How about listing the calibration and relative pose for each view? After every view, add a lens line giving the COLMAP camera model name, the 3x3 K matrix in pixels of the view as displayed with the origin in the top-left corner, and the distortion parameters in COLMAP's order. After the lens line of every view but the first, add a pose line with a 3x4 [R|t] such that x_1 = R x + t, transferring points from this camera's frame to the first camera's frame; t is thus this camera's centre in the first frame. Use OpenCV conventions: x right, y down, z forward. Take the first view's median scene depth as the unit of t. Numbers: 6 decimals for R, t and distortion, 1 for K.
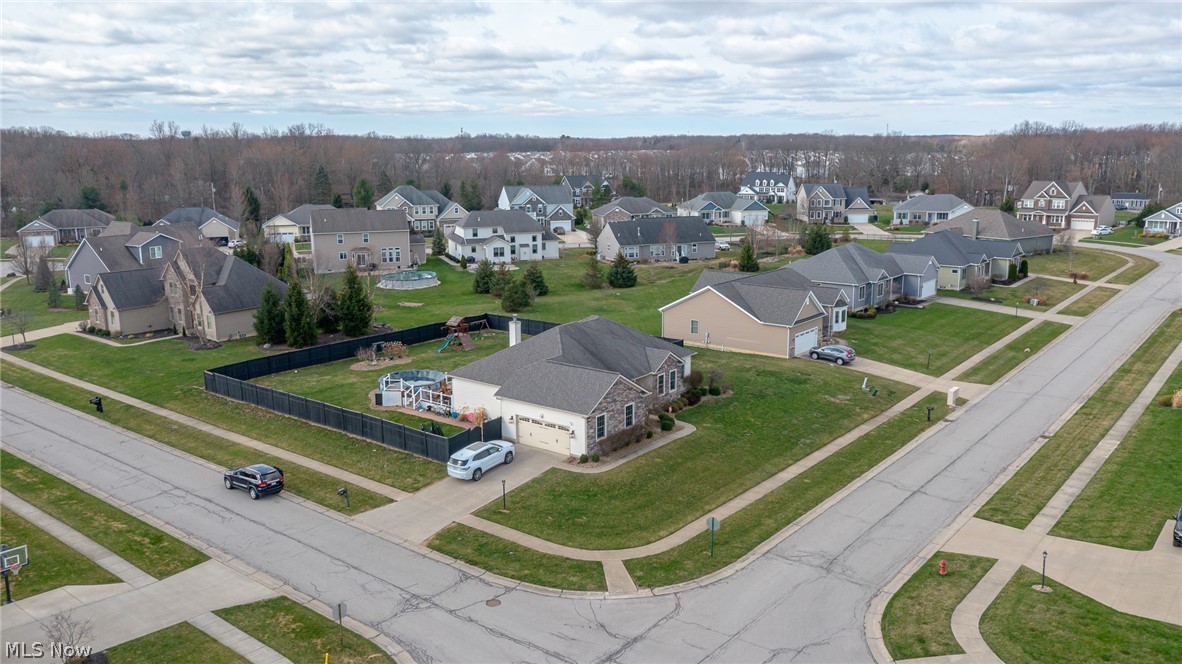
lens RADIAL K [[916.4, 0, 591.0], [0, 916.4, 332.0], [0, 0, 1]] dist [-0.017813, 0.008281]
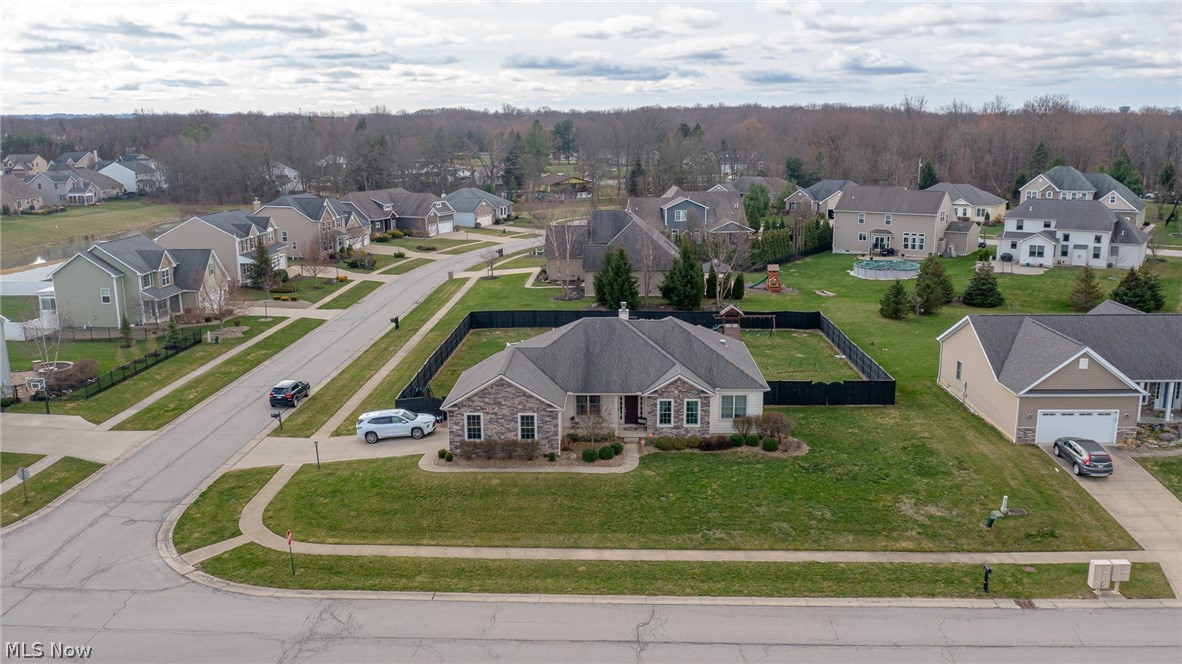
lens RADIAL K [[916.4, 0, 591.0], [0, 916.4, 332.0], [0, 0, 1]] dist [-0.017813, 0.008281]
pose [[0.597511, 0.174417, -0.782662, 0.734743], [-0.155097, 0.982763, 0.100604, -0.092204], [0.786718, 0.061276, 0.614263, 0.513110]]
